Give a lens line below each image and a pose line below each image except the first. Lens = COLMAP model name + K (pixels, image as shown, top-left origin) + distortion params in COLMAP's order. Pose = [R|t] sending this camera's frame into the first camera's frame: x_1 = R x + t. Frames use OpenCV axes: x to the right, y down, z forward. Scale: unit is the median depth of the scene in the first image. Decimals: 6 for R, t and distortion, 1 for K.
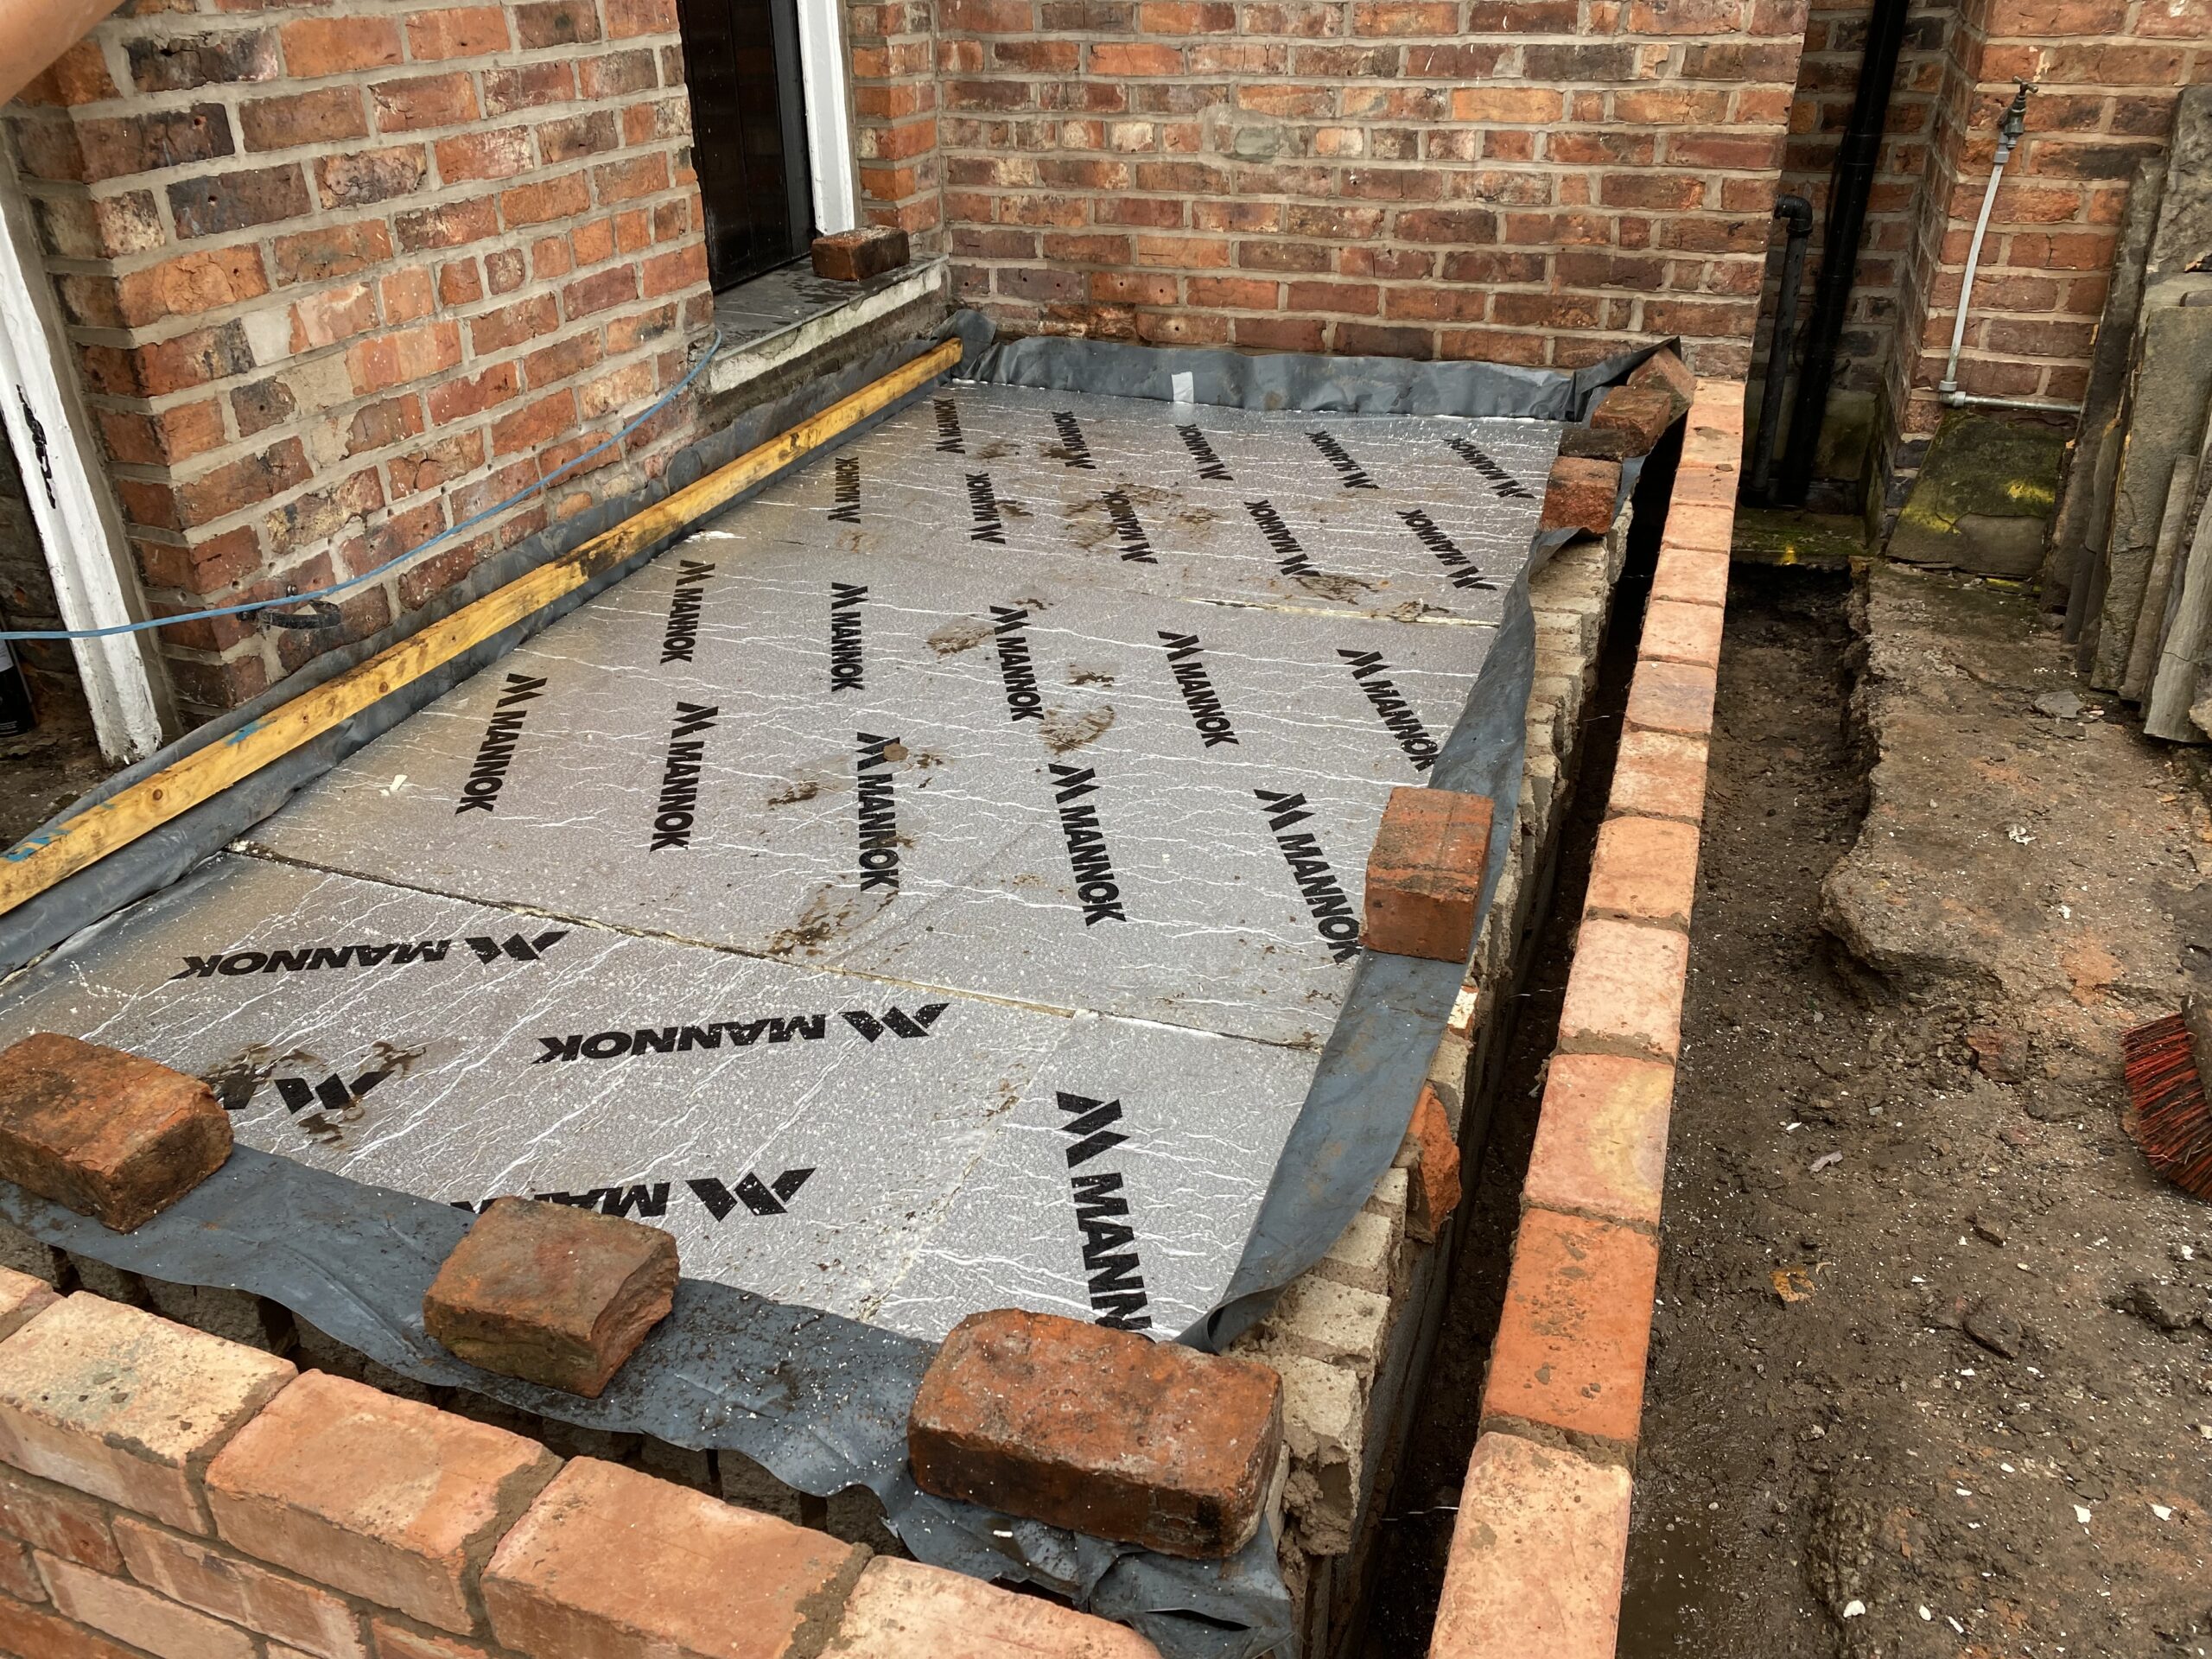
lens RADIAL K [[1700.3, 0, 1109.2], [0, 1700.3, 831.9], [0, 0, 1]] dist [0.002575, -0.001851]
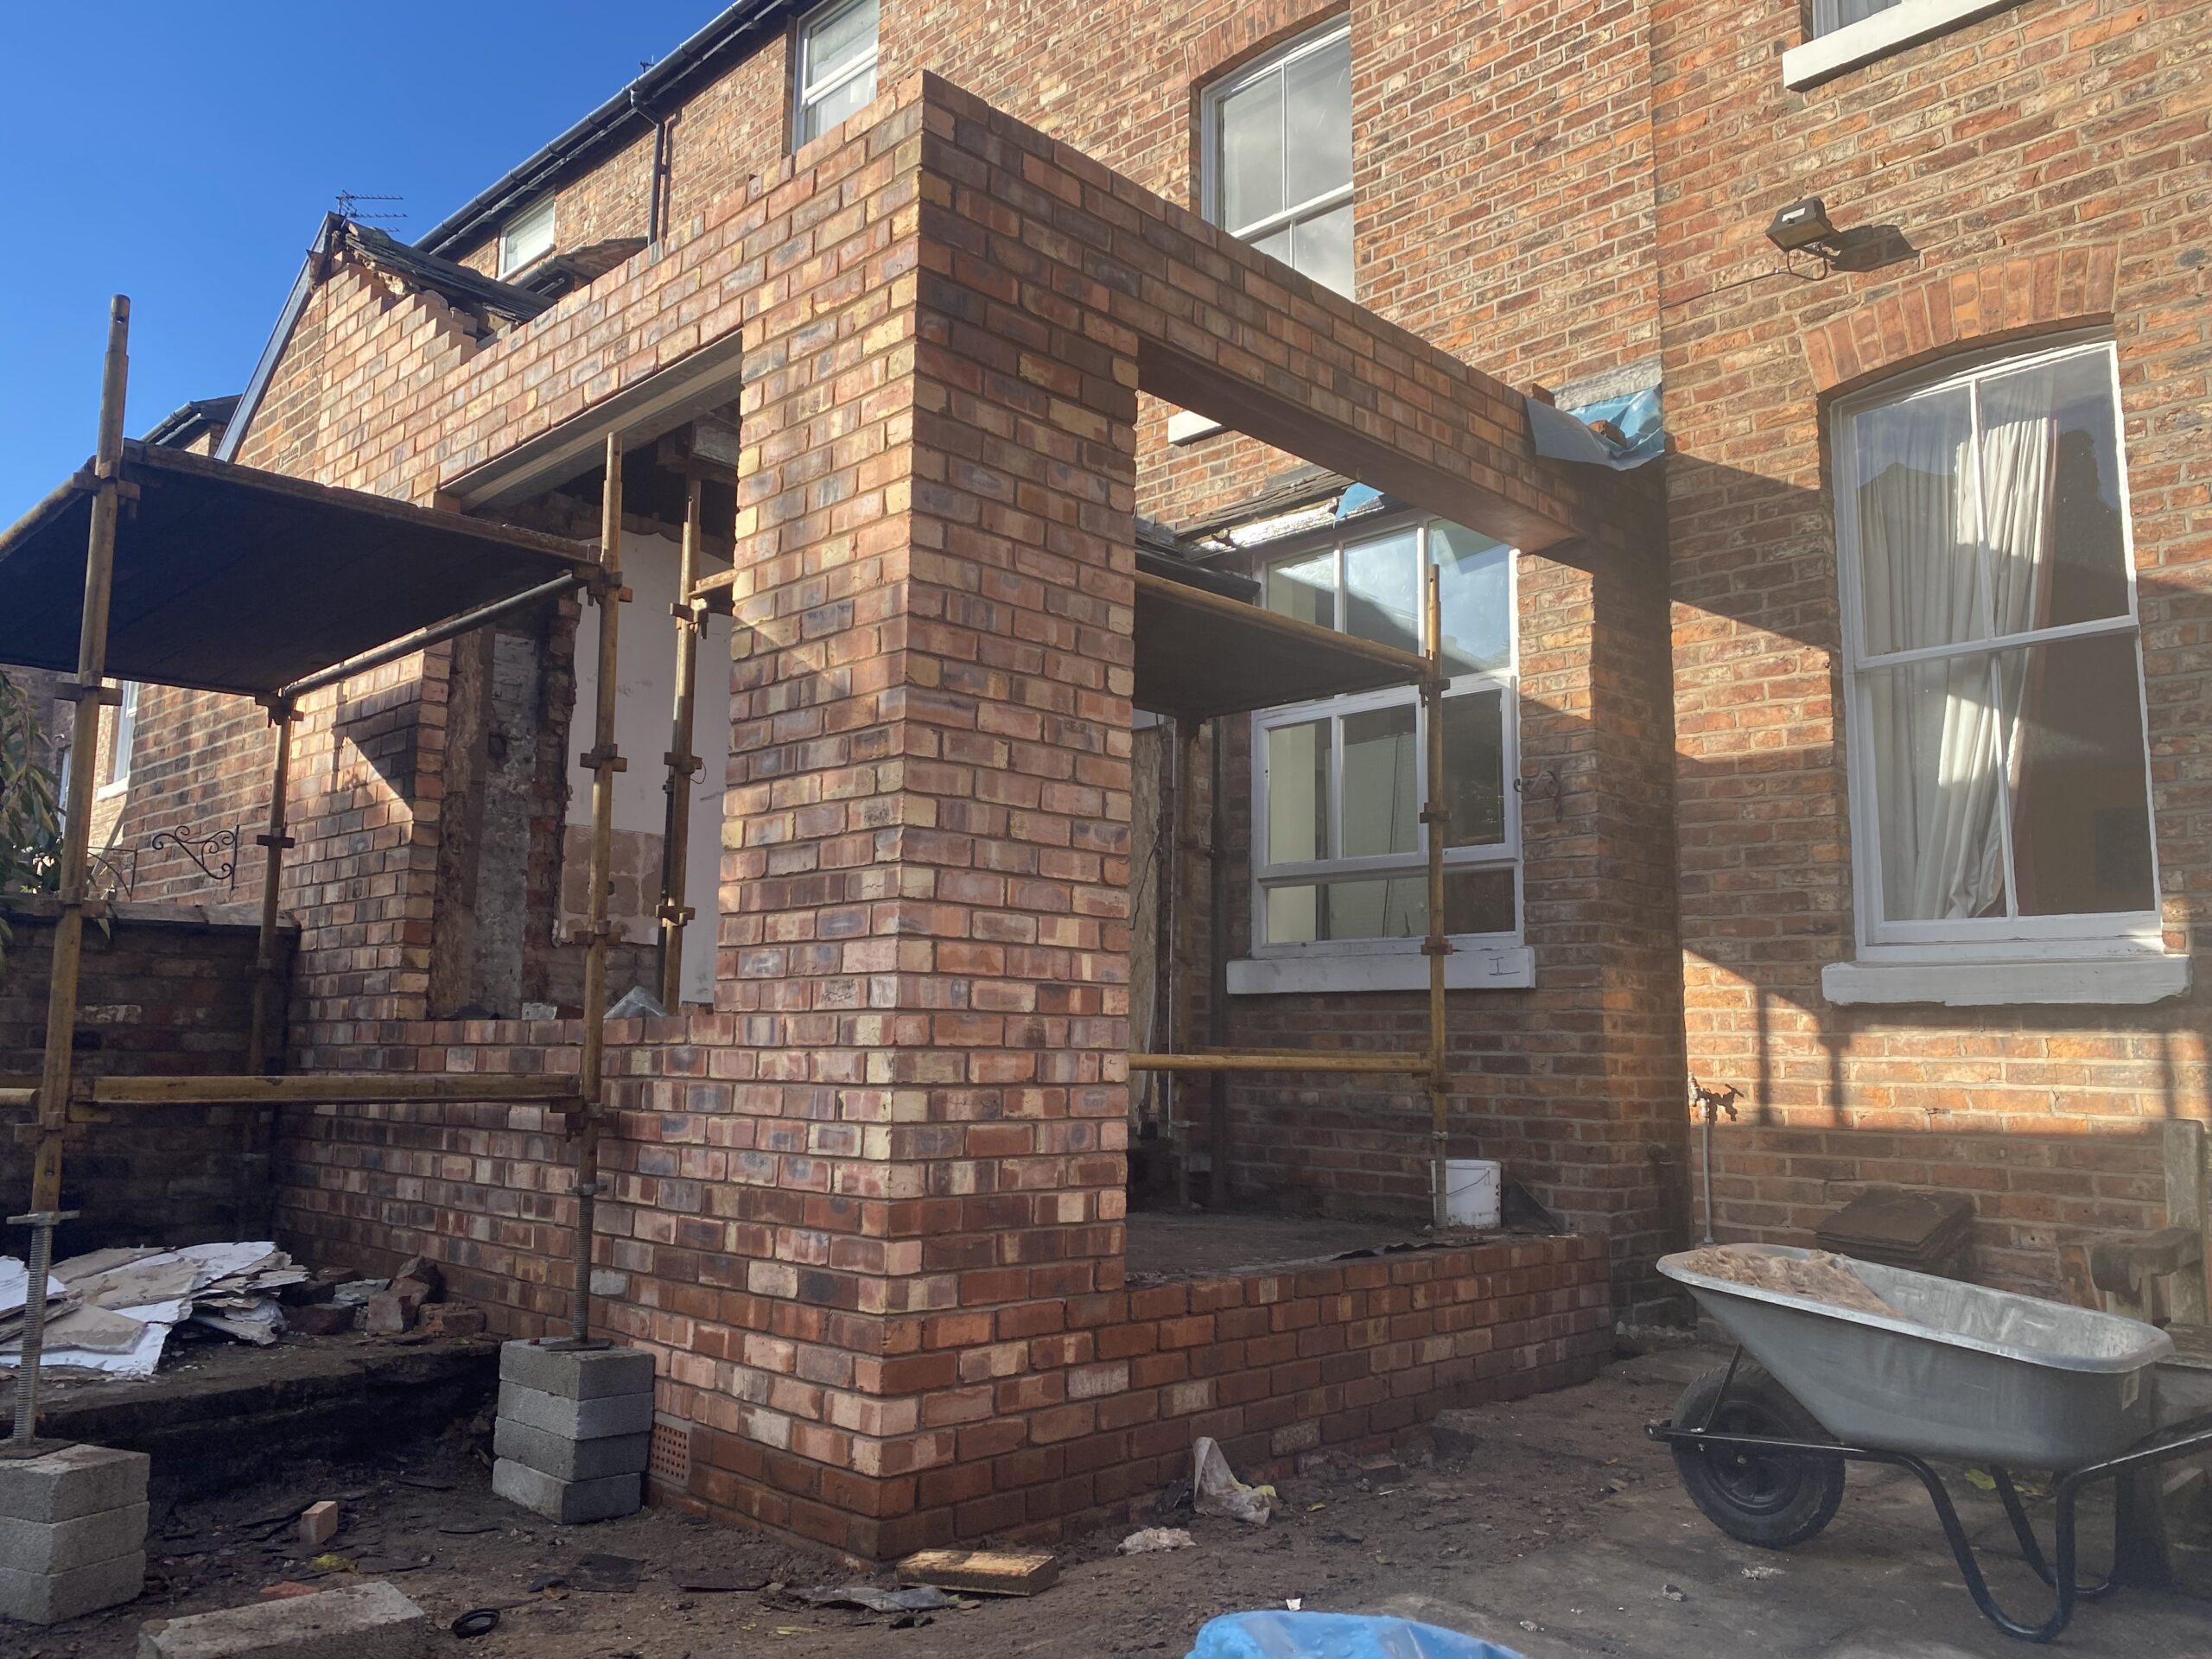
lens RADIAL K [[1700.3, 0, 1098.9], [0, 1700.3, 790.3], [0, 0, 1]] dist [0.002575, -0.001851]
pose [[0.894584, -0.042444, -0.444880, 0.737424], [-0.238683, 0.796232, -0.555918, 0.478533], [0.377823, 0.603501, 0.702165, -0.707433]]
